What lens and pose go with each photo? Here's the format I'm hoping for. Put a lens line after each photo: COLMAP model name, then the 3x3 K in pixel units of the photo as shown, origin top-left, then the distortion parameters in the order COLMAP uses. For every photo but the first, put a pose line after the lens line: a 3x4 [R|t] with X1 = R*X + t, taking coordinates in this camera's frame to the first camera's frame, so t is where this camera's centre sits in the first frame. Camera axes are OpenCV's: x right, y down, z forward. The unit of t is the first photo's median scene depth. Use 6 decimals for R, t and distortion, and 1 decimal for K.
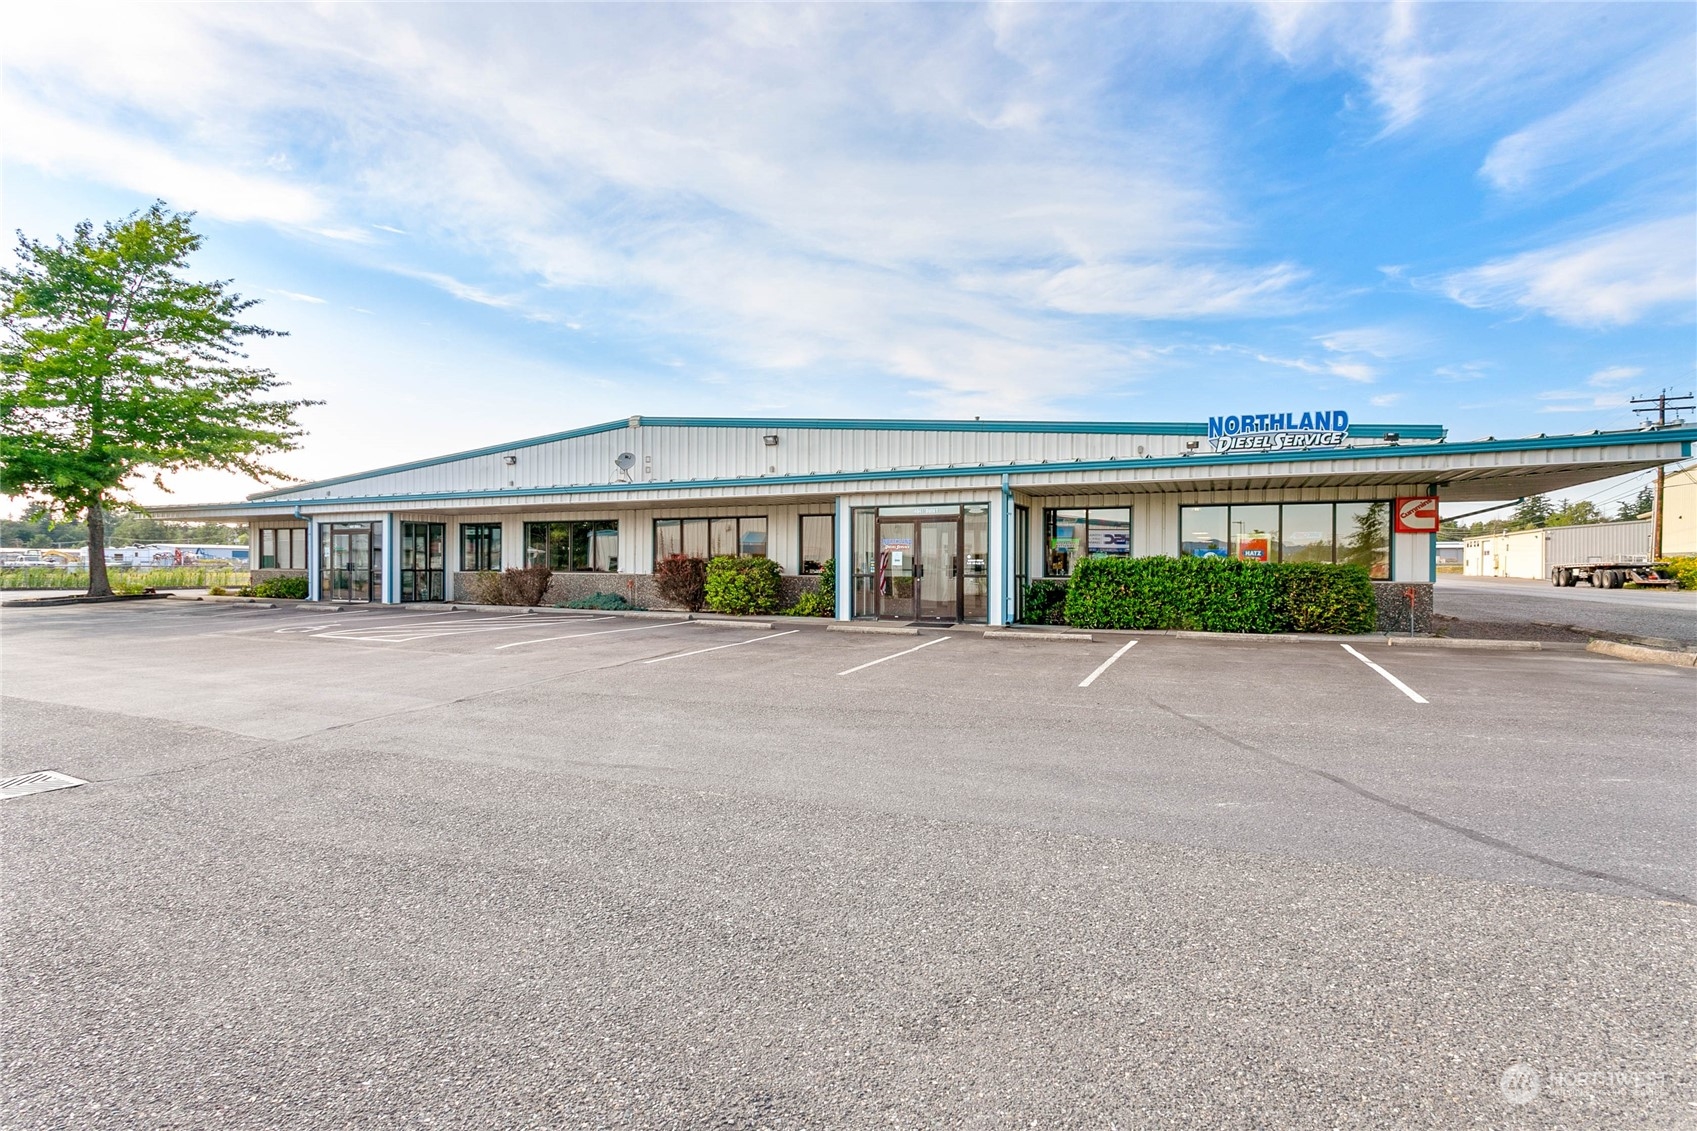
lens RADIAL K [[828.6, 0, 848.5], [0, 828.6, 565.5], [0, 0, 1]] dist [0.002726, 0.000884]
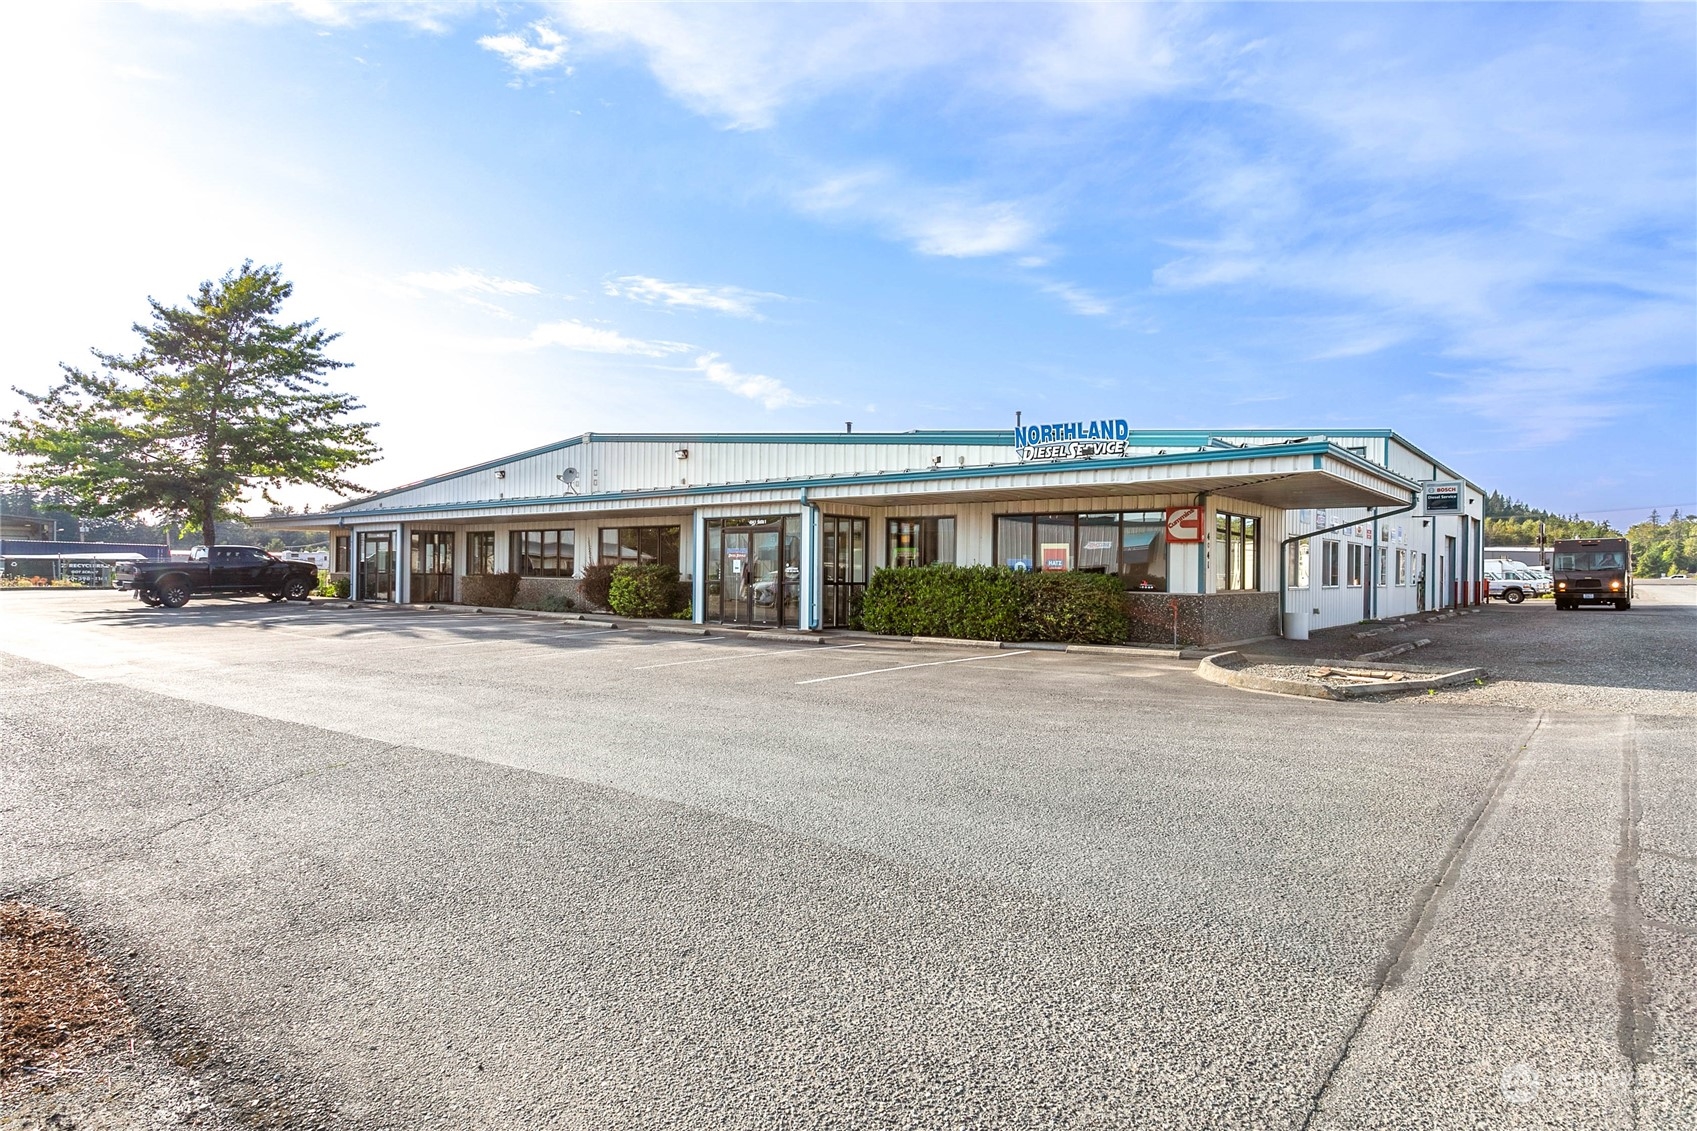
lens RADIAL K [[990.5, 0, 848.5], [0, 990.5, 565.5], [0, 0, 1]] dist [-0.002181, 0.000141]
pose [[0.965081, 0.005848, -0.261886, 0.380144], [-0.007807, 0.999949, -0.006439, -0.001577], [0.261835, 0.008258, 0.965077, -0.142184]]
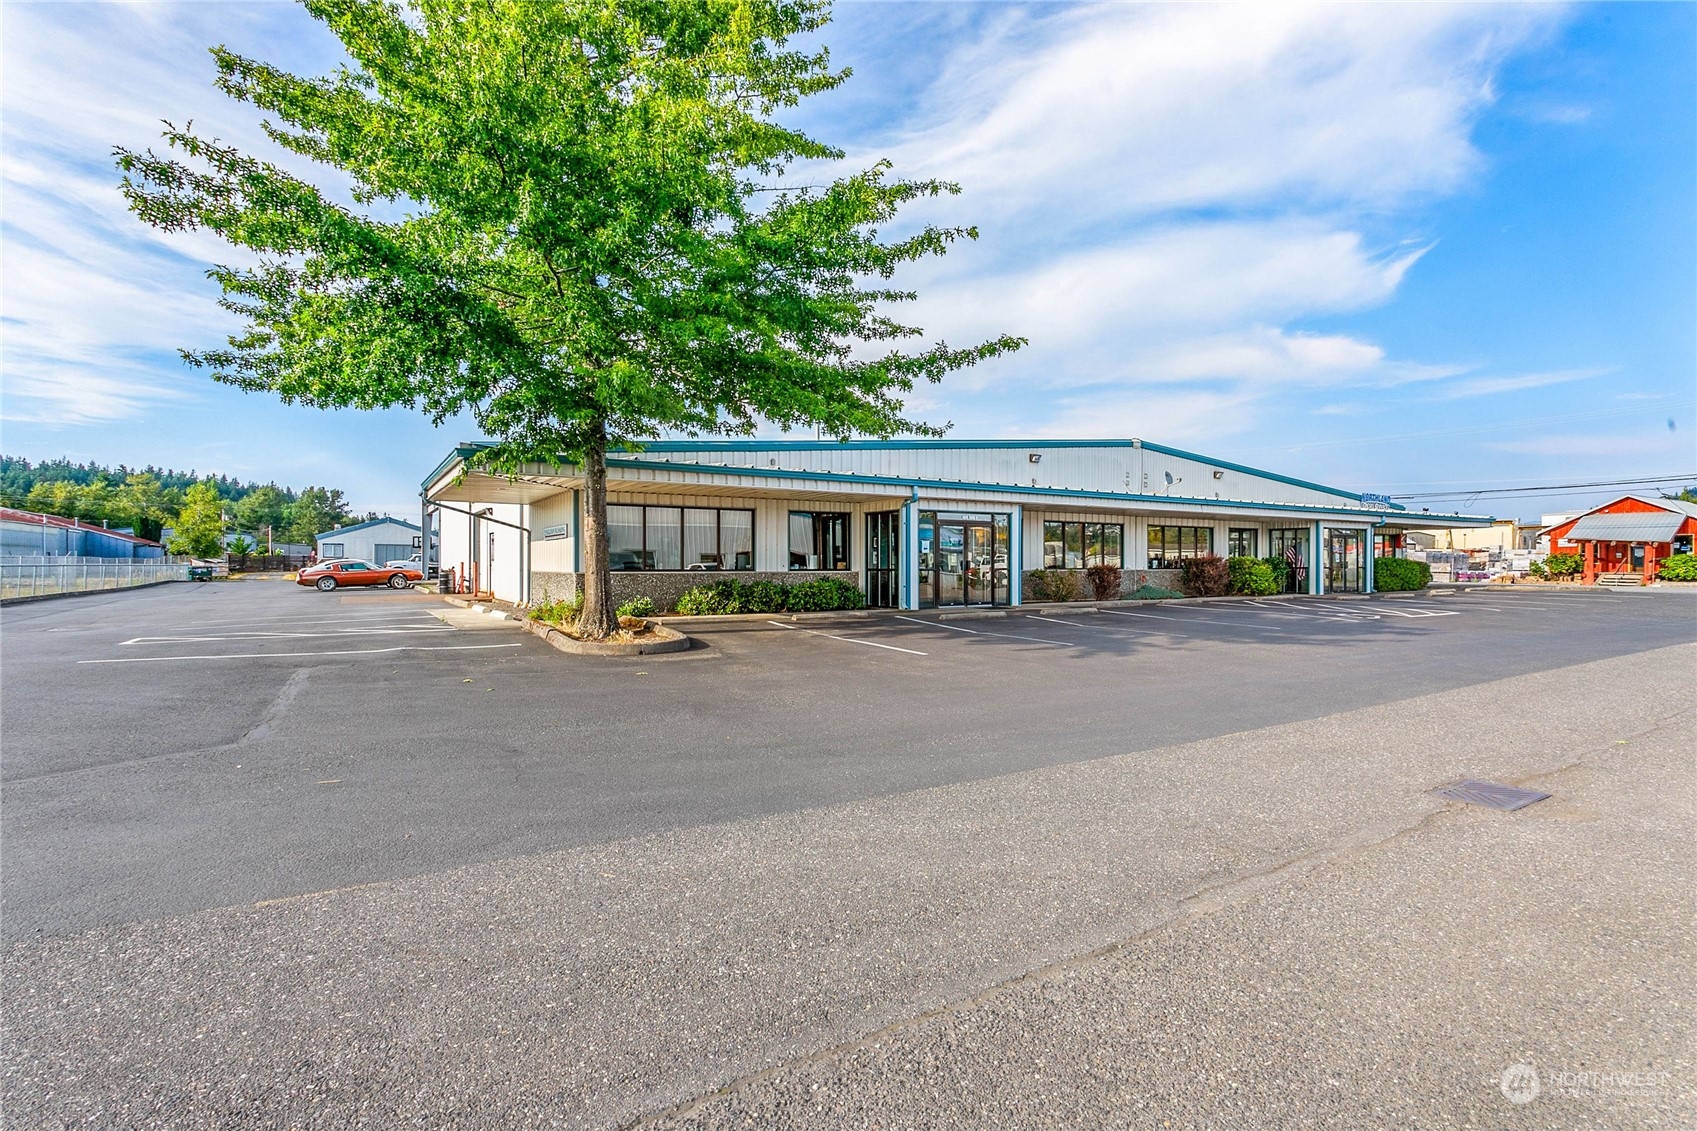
lens RADIAL K [[828.6, 0, 848.5], [0, 828.6, 565.5], [0, 0, 1]] dist [0.002726, 0.000884]
pose [[0.581706, -0.001045, 0.813399, -1.365917], [-0.005410, 0.999972, 0.005154, 0.000334], [-0.813381, -0.007398, 0.581684, 0.591005]]
